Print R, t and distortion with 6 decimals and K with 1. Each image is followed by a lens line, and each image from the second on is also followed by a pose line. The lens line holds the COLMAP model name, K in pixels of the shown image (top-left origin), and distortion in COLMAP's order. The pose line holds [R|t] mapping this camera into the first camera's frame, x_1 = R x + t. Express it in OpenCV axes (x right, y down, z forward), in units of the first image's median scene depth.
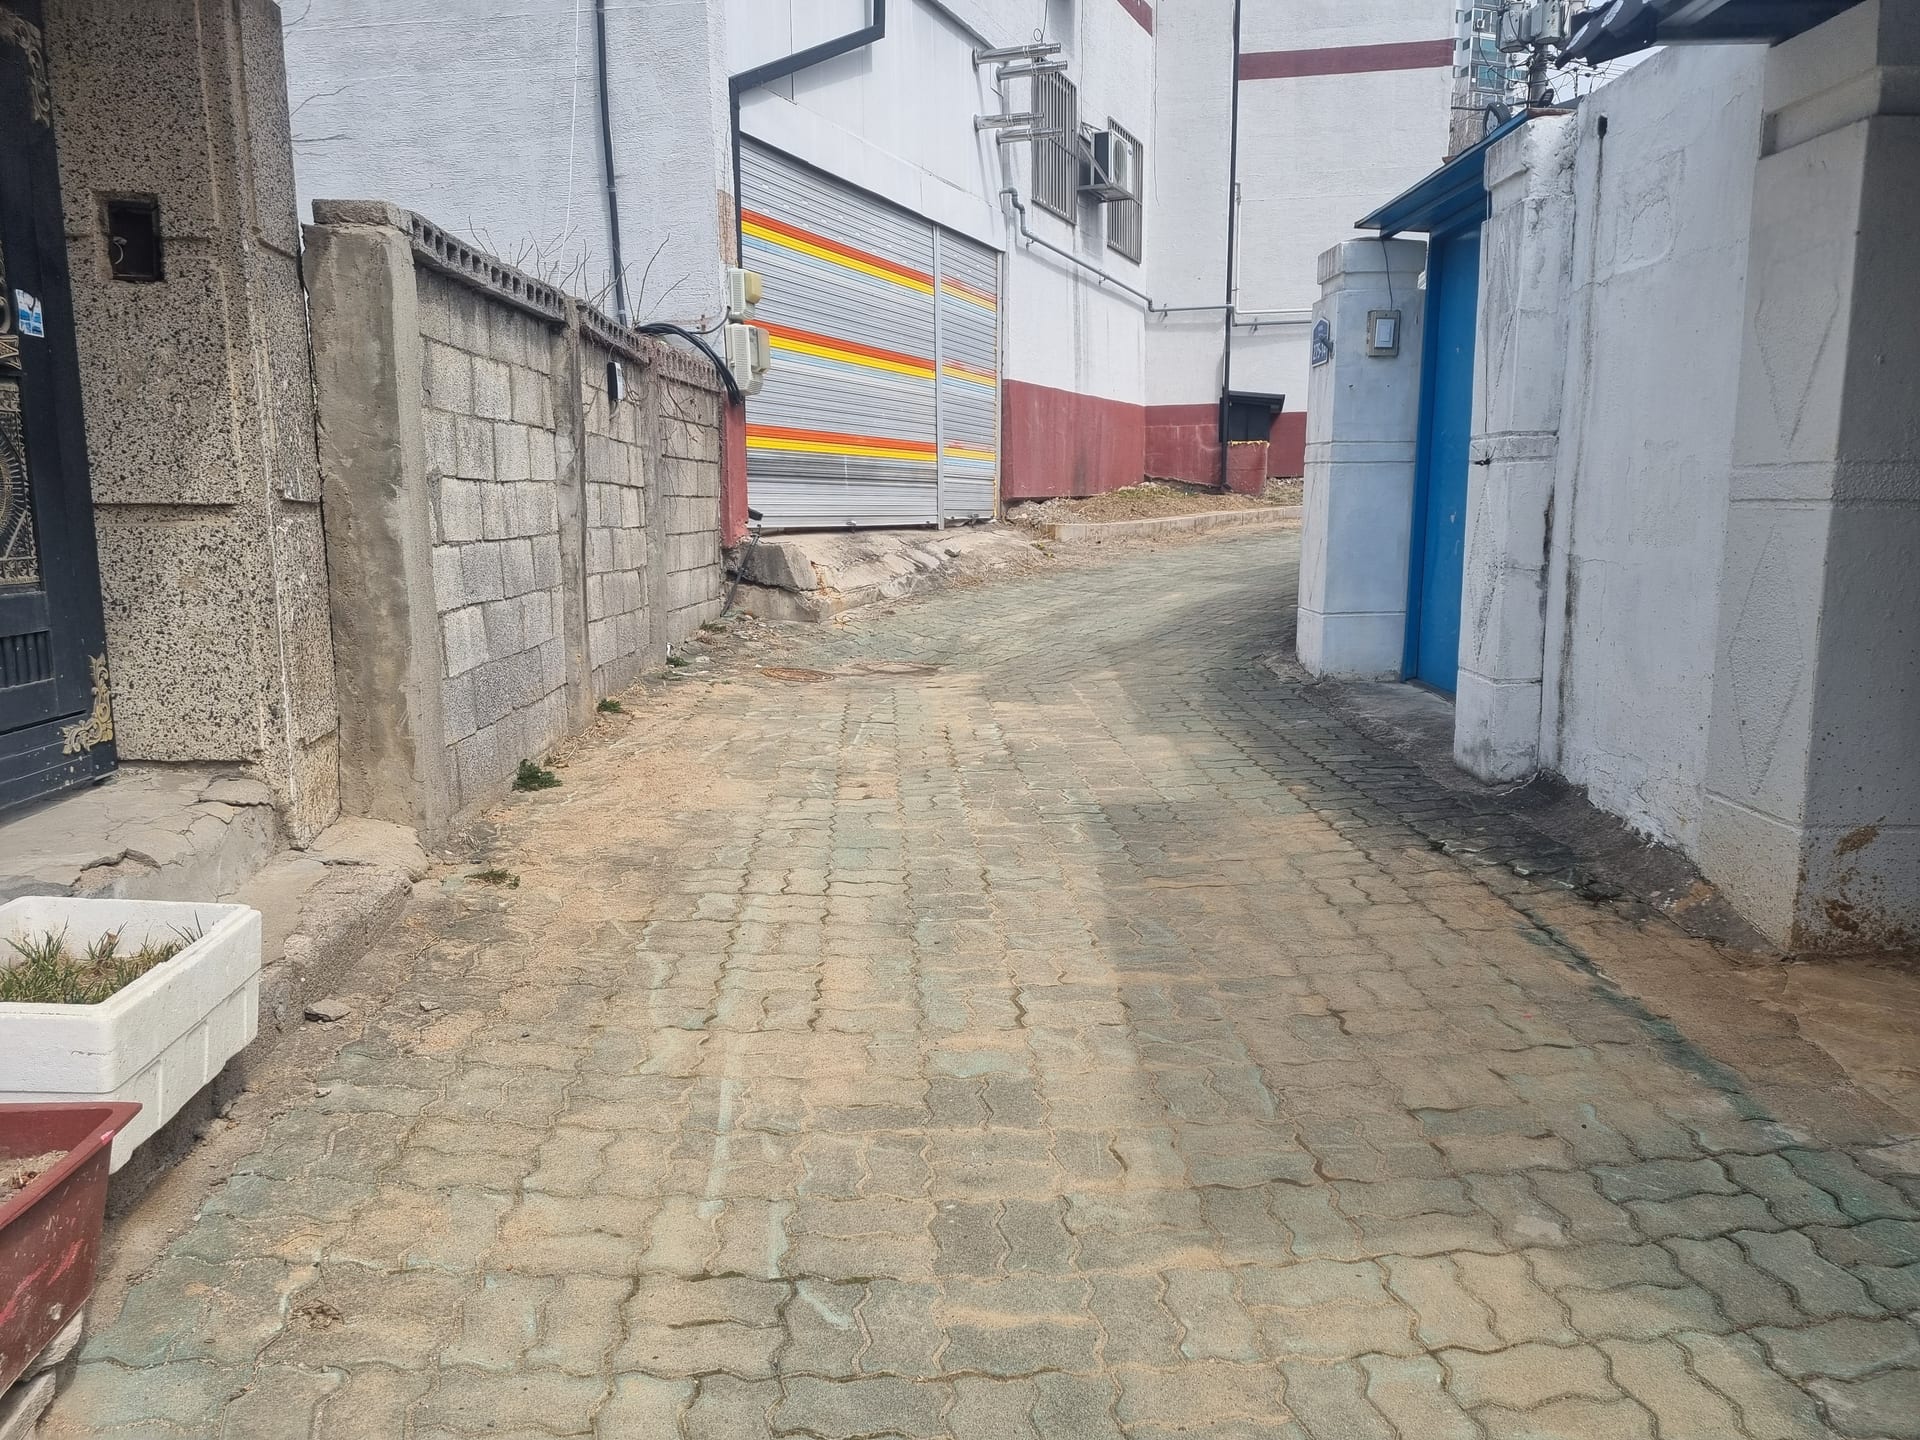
lens RADIAL K [[1443.3, 0, 991.8], [0, 1443.3, 728.6], [0, 0, 1]] dist [0.071457, -0.054119]
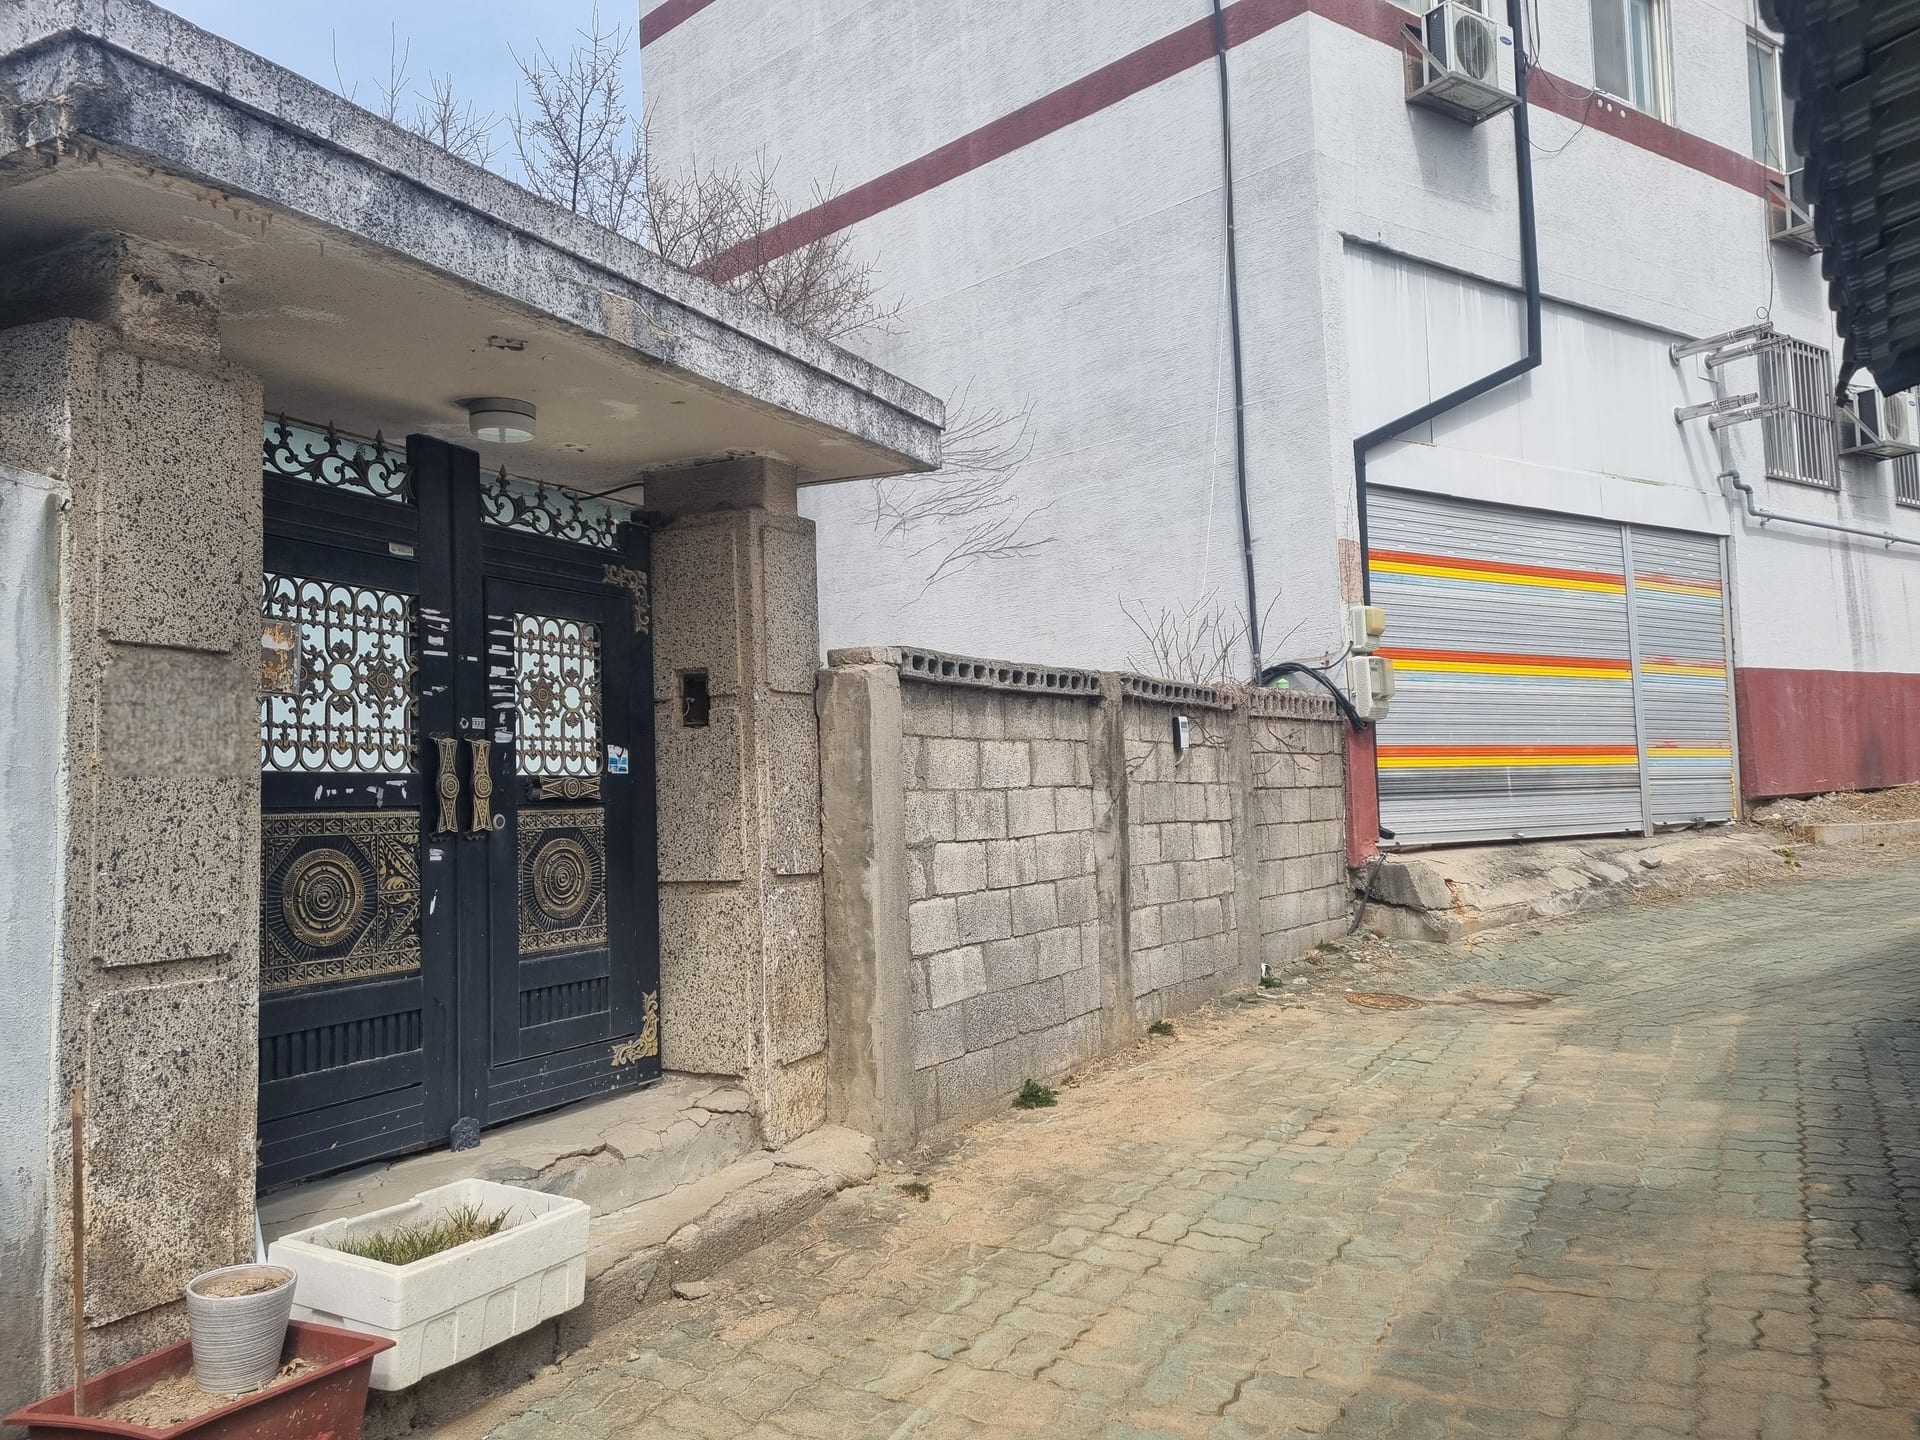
lens RADIAL K [[1443.3, 0, 989.5], [0, 1443.3, 717.7], [0, 0, 1]] dist [0.071457, -0.054119]
pose [[0.840098, -0.062456, -0.538827, 0.351735], [-0.047554, 0.981045, -0.187855, -0.051944], [0.540346, 0.183440, 0.821204, -0.002459]]
